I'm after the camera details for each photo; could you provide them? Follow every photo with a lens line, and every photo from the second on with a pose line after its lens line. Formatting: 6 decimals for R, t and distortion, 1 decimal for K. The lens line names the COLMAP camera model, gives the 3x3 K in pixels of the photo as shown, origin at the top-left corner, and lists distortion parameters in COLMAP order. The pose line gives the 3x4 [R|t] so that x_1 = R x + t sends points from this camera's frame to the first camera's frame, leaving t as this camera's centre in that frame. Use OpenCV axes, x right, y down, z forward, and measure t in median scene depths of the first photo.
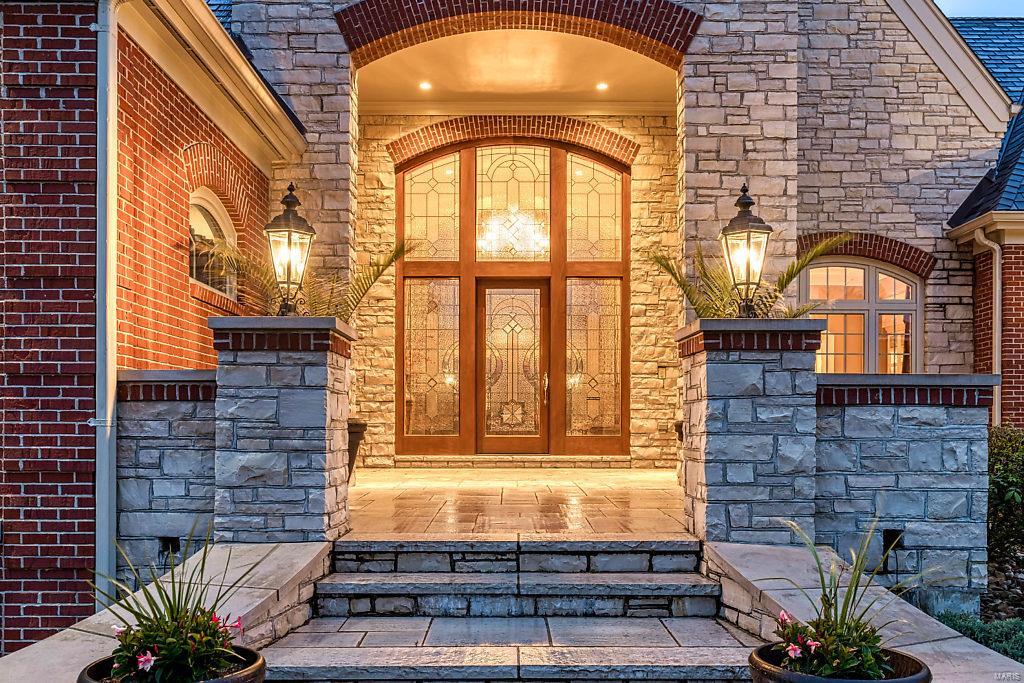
lens RADIAL K [[910.3, 0, 506.8], [0, 910.3, 342.8], [0, 0, 1]] dist [-0.000704, -0.000919]
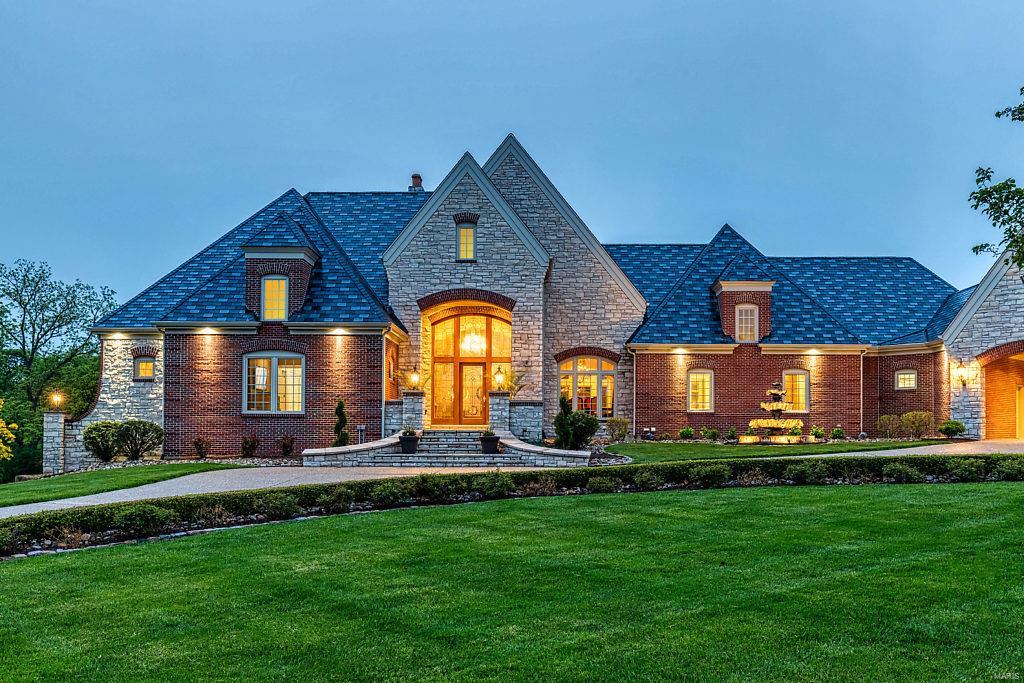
lens RADIAL K [[905.9, 0, 517.4], [0, 905.9, 341.0], [0, 0, 1]] dist [0.012290, 0.001168]
pose [[0.999910, 0.000982, -0.013403, 0.186115], [-0.001126, 0.999942, -0.010729, -0.109004], [0.013392, 0.010743, 0.999853, -1.843614]]
